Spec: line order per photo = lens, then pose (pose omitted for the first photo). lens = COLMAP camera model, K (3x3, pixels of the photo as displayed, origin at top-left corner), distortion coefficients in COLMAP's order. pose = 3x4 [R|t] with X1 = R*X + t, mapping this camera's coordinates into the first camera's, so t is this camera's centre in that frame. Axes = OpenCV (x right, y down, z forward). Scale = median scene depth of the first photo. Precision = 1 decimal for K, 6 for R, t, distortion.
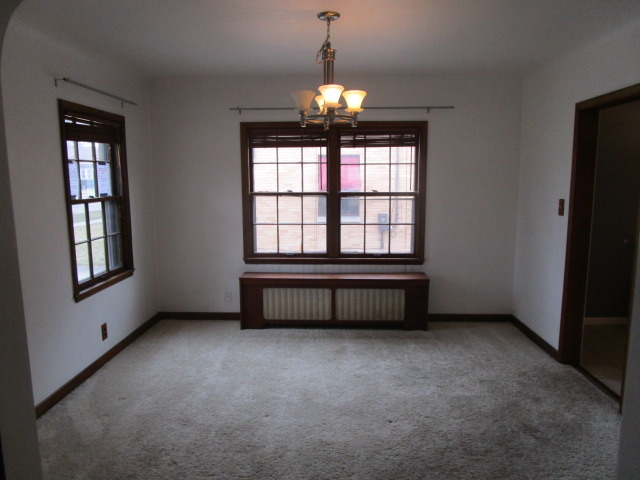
lens RADIAL K [[459.2, 0, 315.9], [0, 459.2, 242.9], [0, 0, 1]] dist [-0.013870, 0.007761]
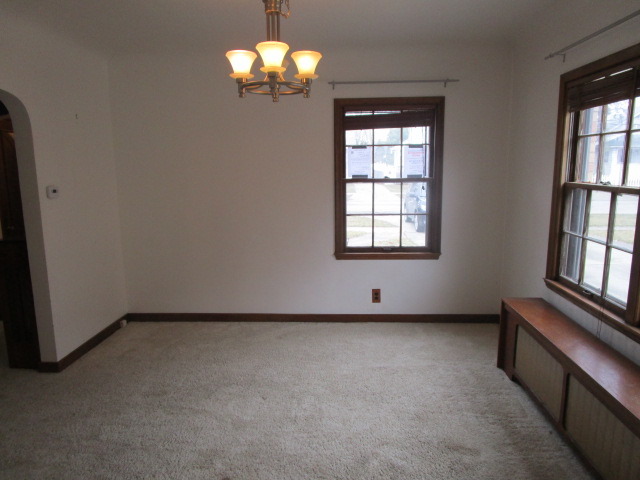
lens RADIAL K [[459.2, 0, 315.9], [0, 459.2, 242.9], [0, 0, 1]] dist [-0.013870, 0.007761]
pose [[-0.017999, 0.180093, -0.983485, 0.726303], [-0.125908, 0.975406, 0.180918, -0.138791], [0.991879, 0.127085, 0.005119, 0.934457]]
